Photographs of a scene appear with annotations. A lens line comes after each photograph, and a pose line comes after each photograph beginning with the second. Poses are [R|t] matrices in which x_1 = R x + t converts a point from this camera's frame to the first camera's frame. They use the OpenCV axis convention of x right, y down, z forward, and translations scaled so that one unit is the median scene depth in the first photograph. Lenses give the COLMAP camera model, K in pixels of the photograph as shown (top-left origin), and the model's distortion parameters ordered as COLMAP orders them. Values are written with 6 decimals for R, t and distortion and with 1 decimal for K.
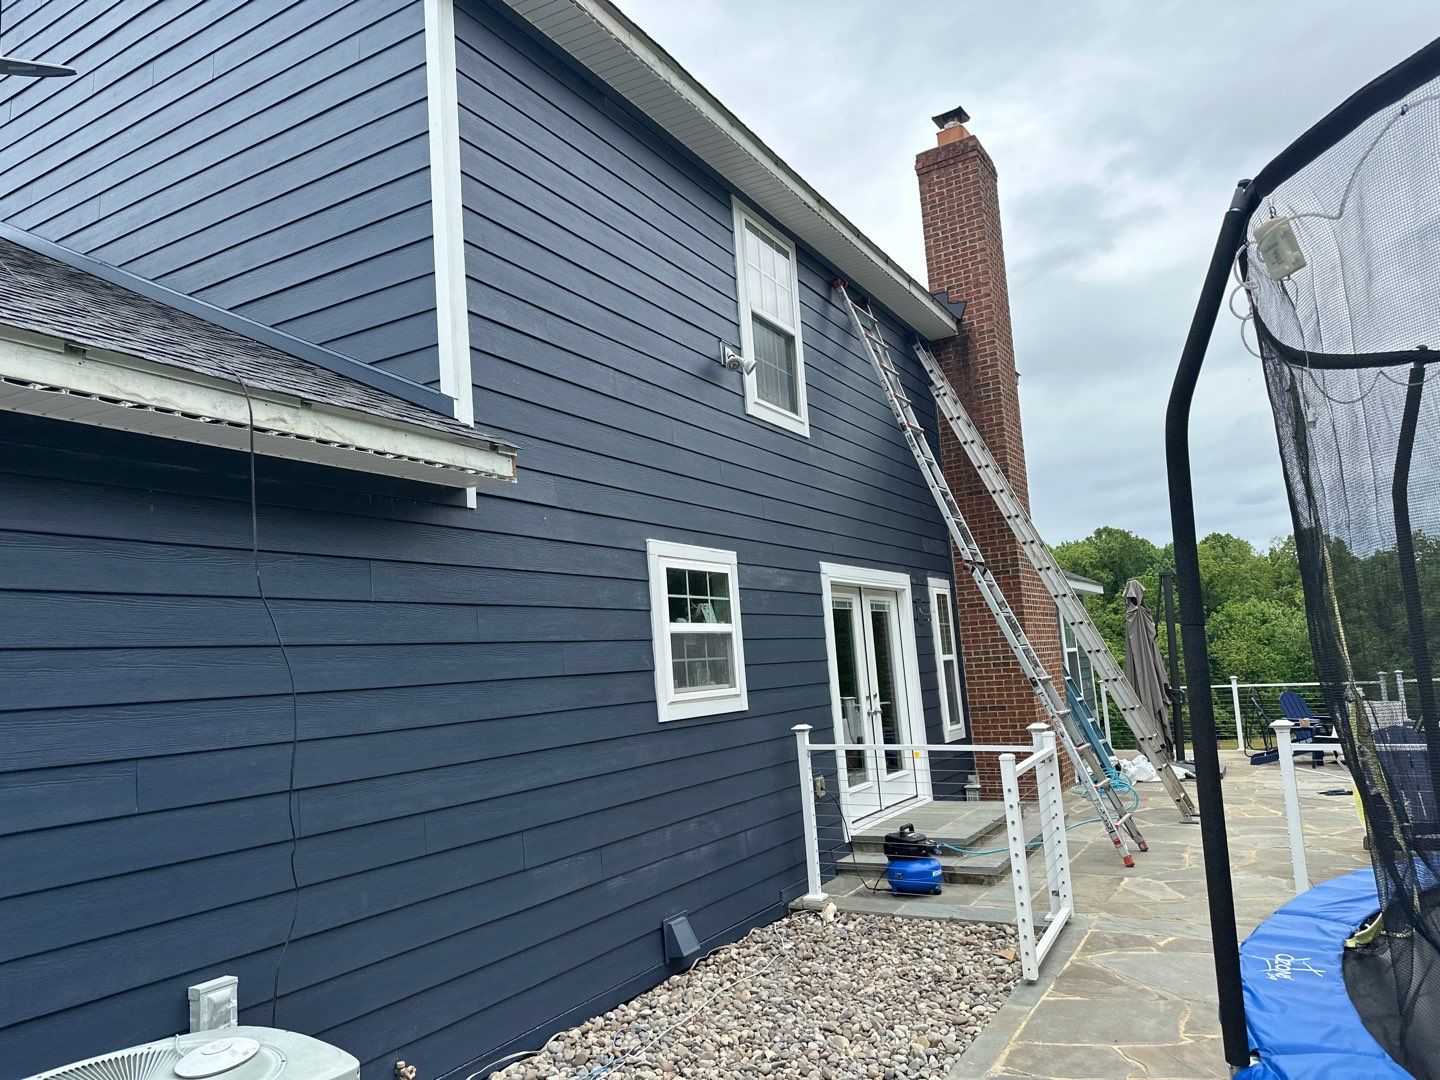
lens RADIAL K [[995.8, 0, 720.0], [0, 995.8, 540.0], [0, 0, 1]] dist [0.122342, -0.204466]
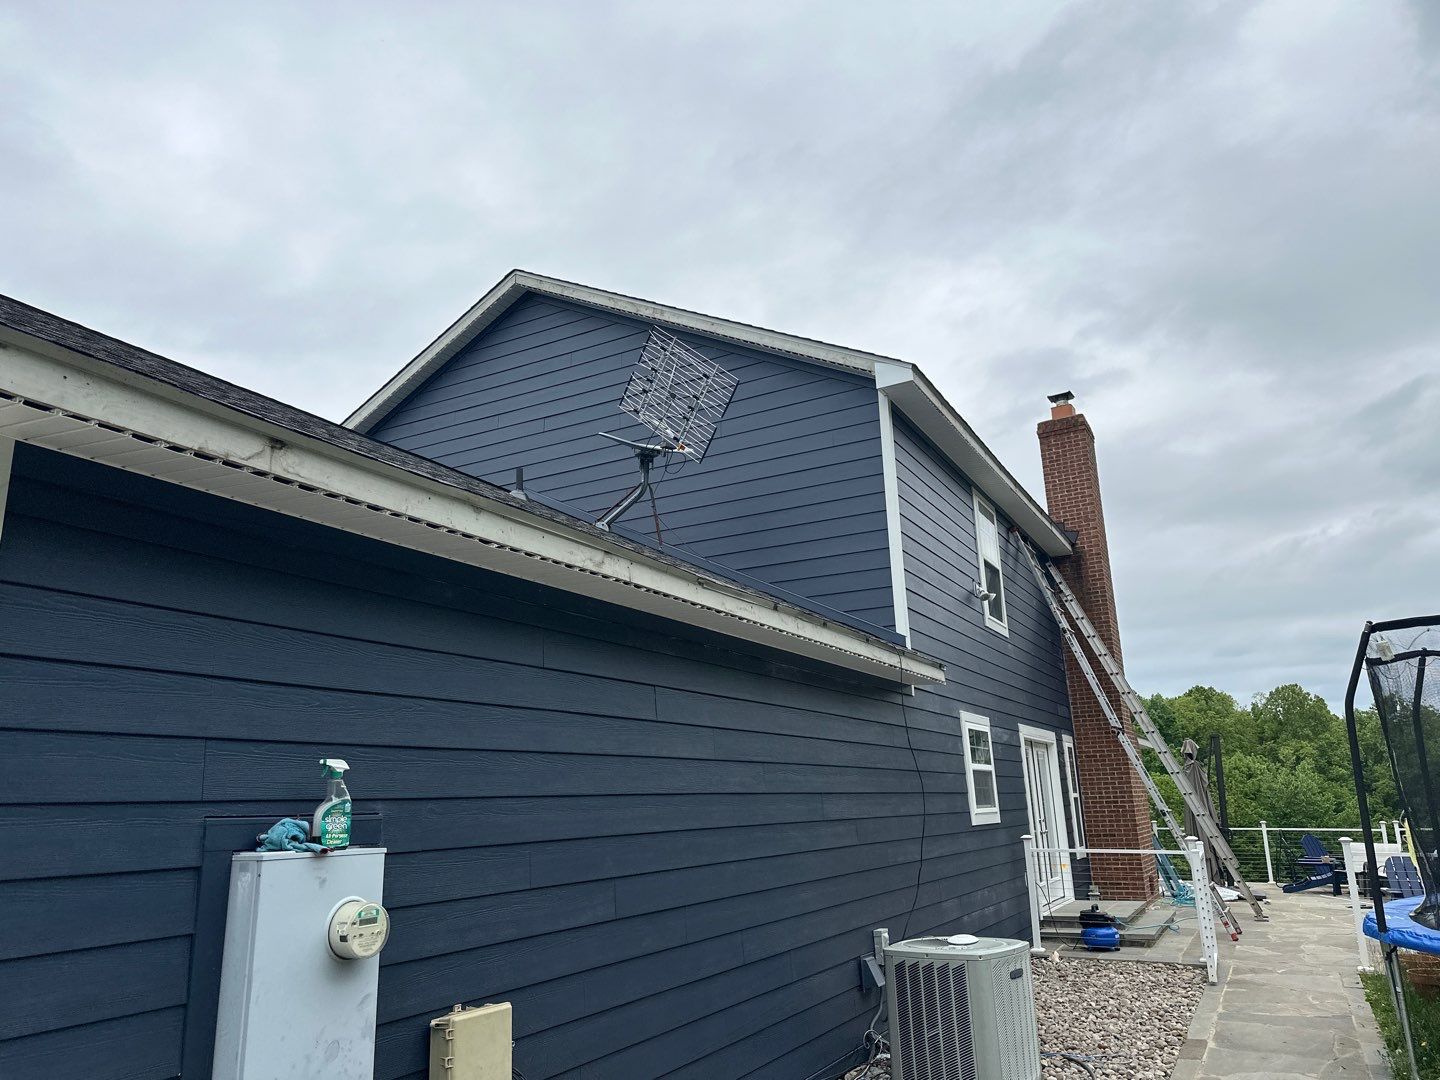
lens RADIAL K [[995.8, 0, 720.0], [0, 995.8, 540.0], [0, 0, 1]] dist [0.122342, -0.204466]
pose [[0.998985, 0.041875, 0.016600, -0.373296], [-0.039387, 0.990835, -0.129210, -0.036864], [-0.021858, 0.128425, 0.991478, -0.496270]]
